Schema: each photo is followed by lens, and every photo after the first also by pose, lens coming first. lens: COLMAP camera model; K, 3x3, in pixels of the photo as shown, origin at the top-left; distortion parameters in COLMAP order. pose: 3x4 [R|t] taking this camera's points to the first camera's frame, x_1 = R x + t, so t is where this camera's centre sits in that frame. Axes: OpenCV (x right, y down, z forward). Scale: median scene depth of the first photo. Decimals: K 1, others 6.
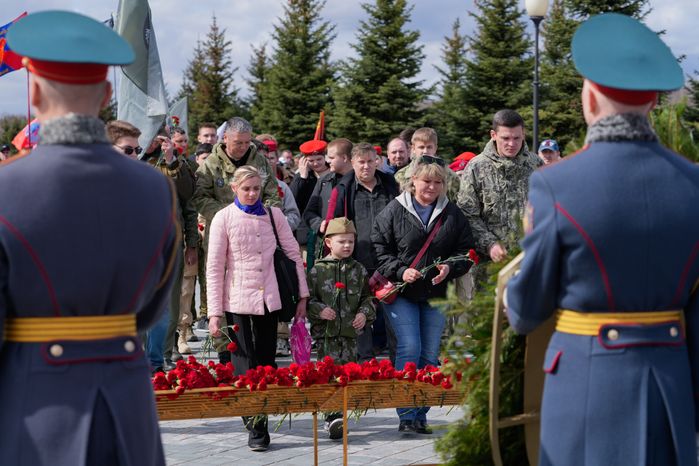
lens RADIAL K [[1616.5, 0, 349.5], [0, 1616.5, 233.0], [0, 0, 1]] dist [-0.003724, -0.009071]
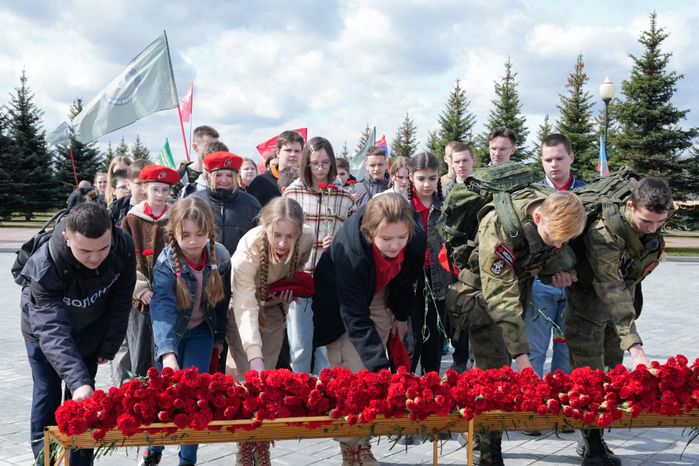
lens RADIAL K [[786.4, 0, 349.5], [0, 786.4, 233.0], [0, 0, 1]] dist [0.114428, 0.000973]
pose [[0.986125, 0.023029, -0.164401, 0.000108], [-0.023464, 0.999724, -0.000702, 0.001137], [0.164339, 0.004550, 0.986393, 0.143464]]
